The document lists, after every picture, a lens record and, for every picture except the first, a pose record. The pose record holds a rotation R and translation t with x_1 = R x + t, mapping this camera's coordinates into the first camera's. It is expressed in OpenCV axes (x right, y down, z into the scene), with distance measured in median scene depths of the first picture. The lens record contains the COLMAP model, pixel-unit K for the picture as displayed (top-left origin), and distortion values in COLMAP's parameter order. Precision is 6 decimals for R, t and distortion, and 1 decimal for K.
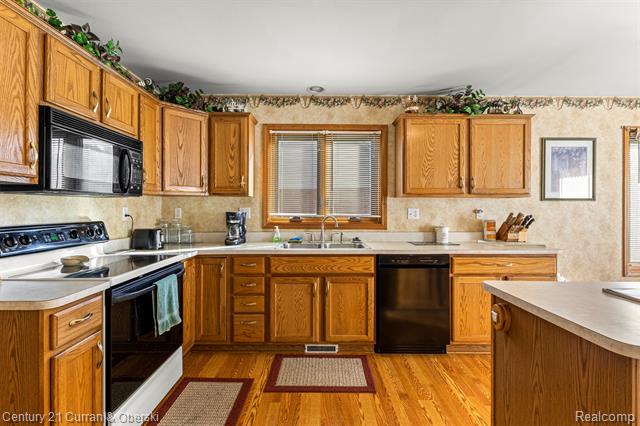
lens RADIAL K [[293.9, 0, 319.7], [0, 293.9, 206.8], [0, 0, 1]] dist [-0.001409, -0.000213]
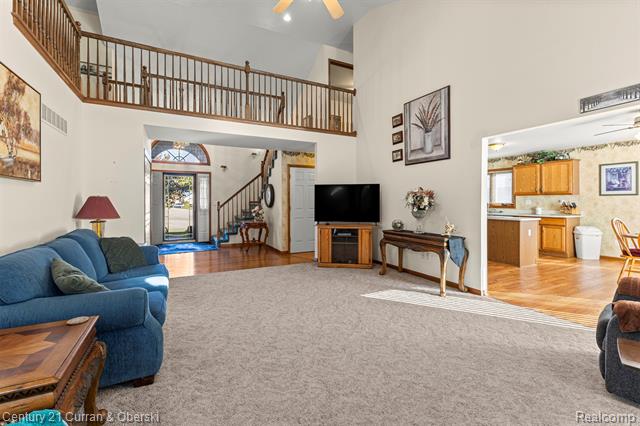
lens RADIAL K [[281.5, 0, 316.2], [0, 281.5, 202.1], [0, 0, 1]] dist [0.003730, -0.000087]
pose [[0.453133, -0.001431, -0.891442, 1.672536], [0.009992, 0.999944, 0.003474, -0.003312], [0.891387, -0.010481, 0.453122, -1.689685]]
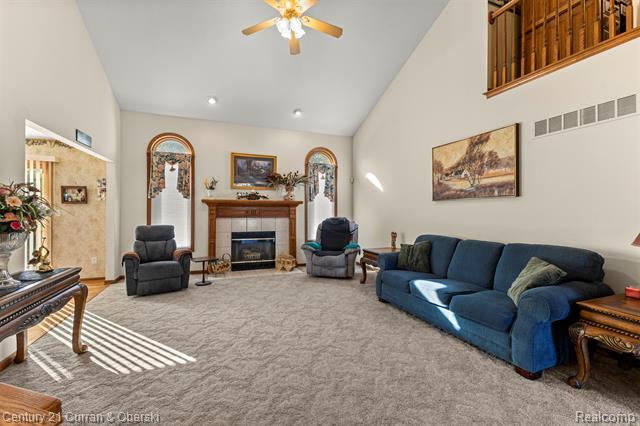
lens RADIAL K [[275.9, 0, 318.0], [0, 275.9, 209.7], [0, 0, 1]] dist [0.003159, 0.000250]
pose [[-0.359855, 0.004723, 0.932996, -0.195164], [-0.008624, 0.999928, -0.008388, -0.007264], [-0.932968, -0.011064, -0.359788, -0.984782]]
